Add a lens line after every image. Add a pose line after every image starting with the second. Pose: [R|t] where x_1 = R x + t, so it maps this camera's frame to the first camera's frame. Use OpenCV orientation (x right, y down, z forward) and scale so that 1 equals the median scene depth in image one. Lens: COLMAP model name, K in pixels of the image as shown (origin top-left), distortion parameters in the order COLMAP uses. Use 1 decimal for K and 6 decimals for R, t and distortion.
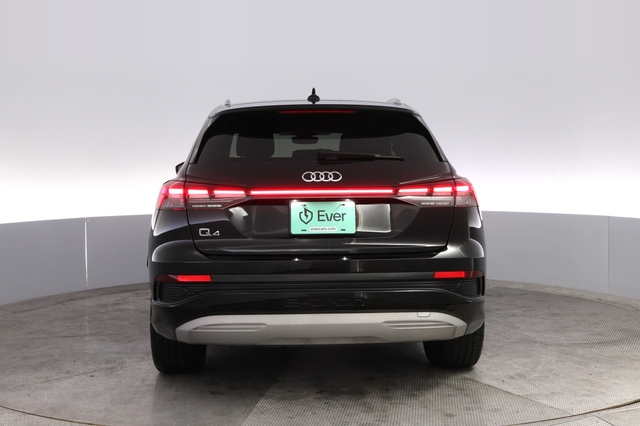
lens RADIAL K [[568.4, 0, 304.8], [0, 568.4, 218.7], [0, 0, 1]] dist [-0.017042, 0.005567]
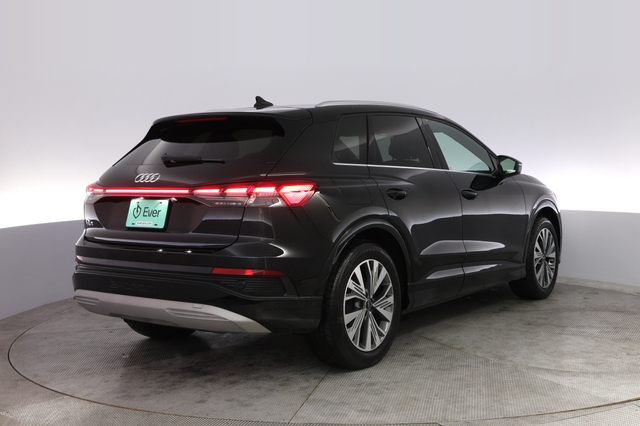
lens RADIAL K [[536.7, 0, 320.1], [0, 536.7, 214.5], [0, 0, 1]] dist [0.008215, 0.008348]
pose [[0.911573, 0.033270, -0.409790, 0.784184], [-0.031254, 0.999444, 0.011619, -0.023200], [0.409949, 0.002216, 0.912106, 0.149911]]
